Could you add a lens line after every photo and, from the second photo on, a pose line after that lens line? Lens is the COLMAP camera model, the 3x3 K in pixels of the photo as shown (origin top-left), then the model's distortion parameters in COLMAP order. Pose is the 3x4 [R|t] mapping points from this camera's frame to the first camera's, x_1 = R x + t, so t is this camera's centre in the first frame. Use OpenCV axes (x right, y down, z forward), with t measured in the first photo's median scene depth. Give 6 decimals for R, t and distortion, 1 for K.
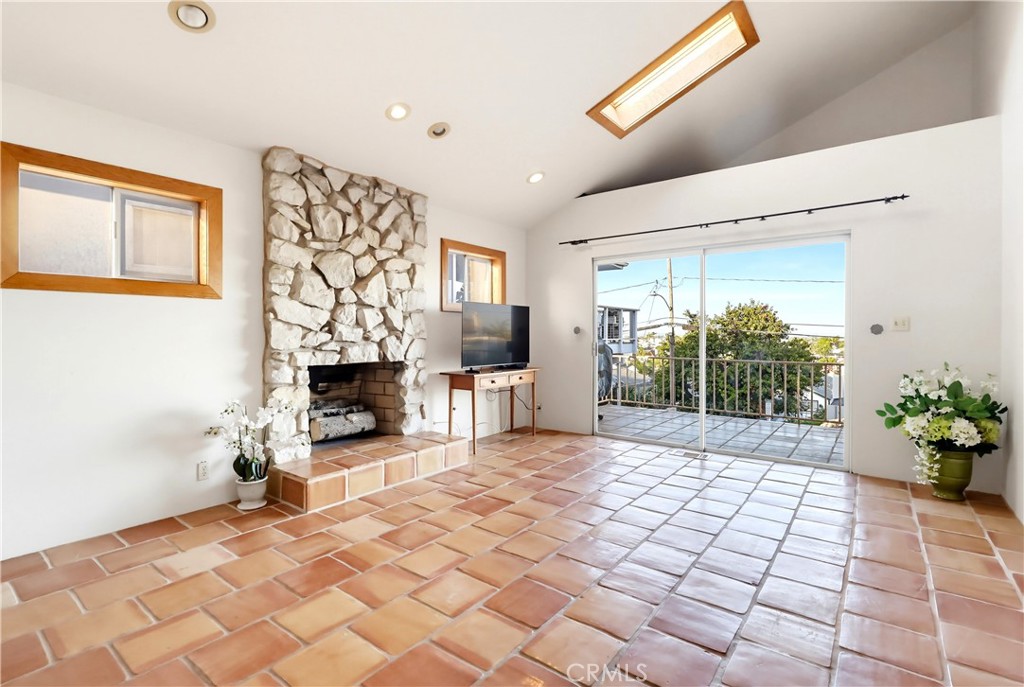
lens RADIAL K [[491.6, 0, 504.2], [0, 491.6, 337.1], [0, 0, 1]] dist [0.001890, 0.000334]
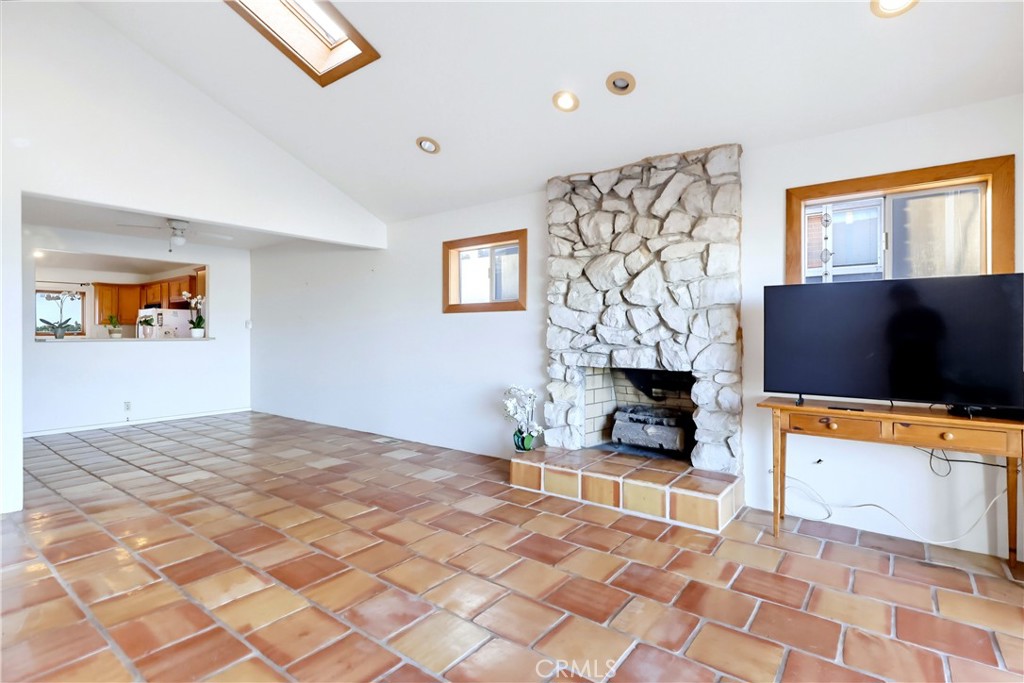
lens RADIAL K [[500.0, 0, 511.9], [0, 500.0, 334.0], [0, 0, 1]] dist [0.000786, 0.000098]
pose [[0.002706, -0.003444, -0.999990, 0.655590], [-0.010087, 0.999943, -0.003471, -0.006144], [0.999945, 0.010096, 0.002671, 0.791458]]
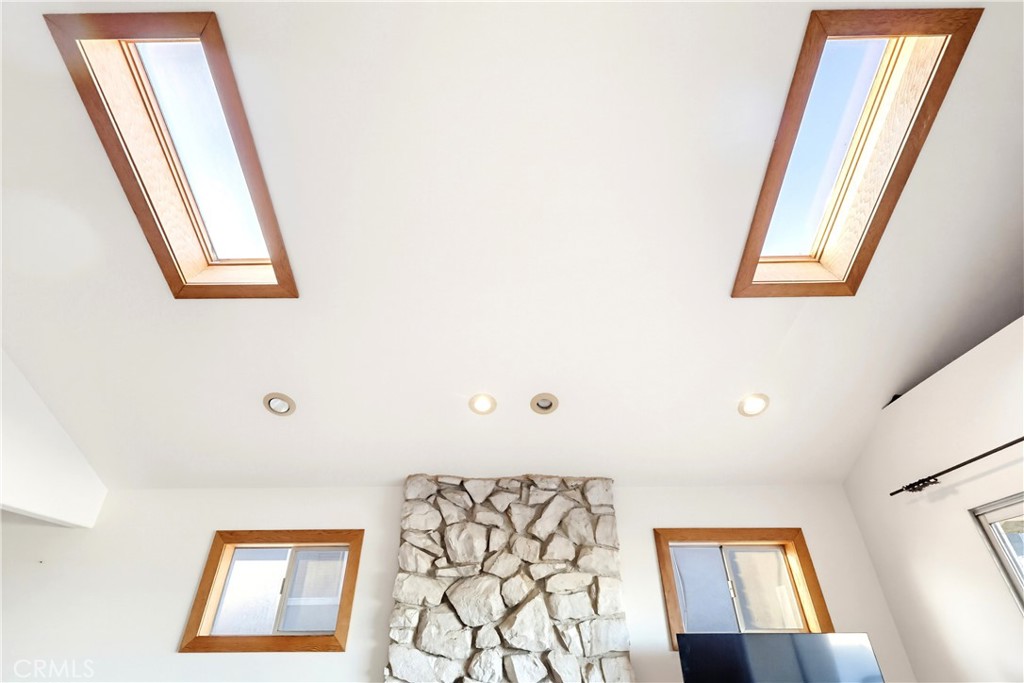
lens RADIAL K [[477.9, 0, 512.0], [0, 477.9, 341.5], [0, 0, 1]] dist [-0.002301, -0.000418]
pose [[0.604740, -0.441818, -0.662636, 0.405378], [-0.000623, 0.831752, -0.555147, -0.052955], [0.796423, 0.336132, 0.502718, 0.491149]]
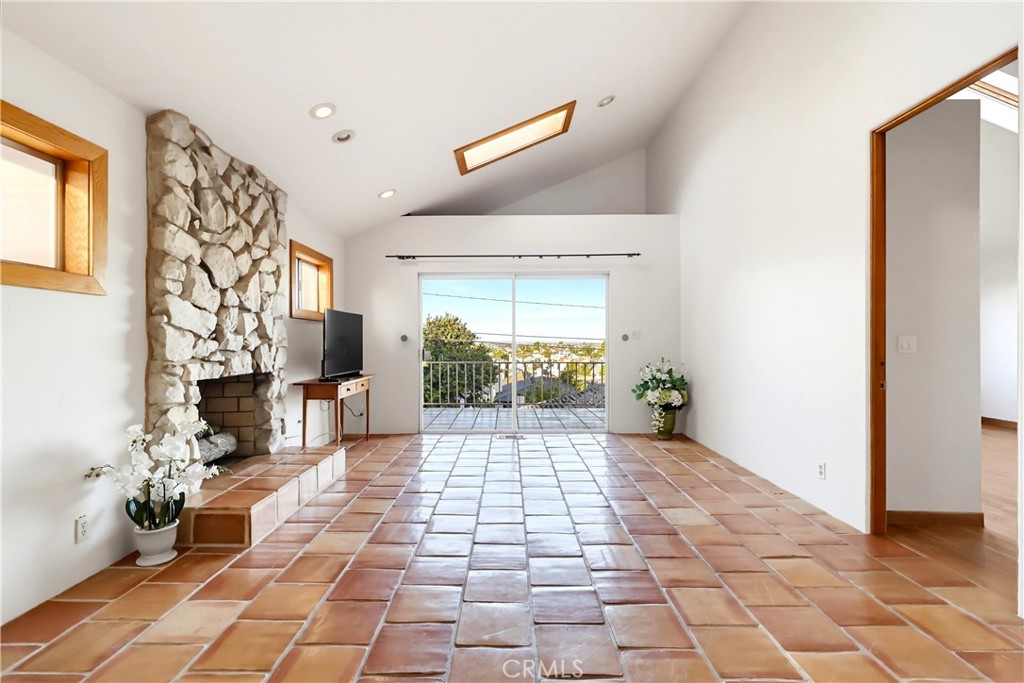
lens RADIAL K [[477.9, 0, 512.0], [0, 477.9, 341.5], [0, 0, 1]] dist [-0.002301, -0.000418]
pose [[0.787465, -0.003130, 0.616352, -0.442561], [0.008142, 0.999953, -0.005324, 0.001359], [-0.616306, 0.009210, 0.787453, 0.035014]]
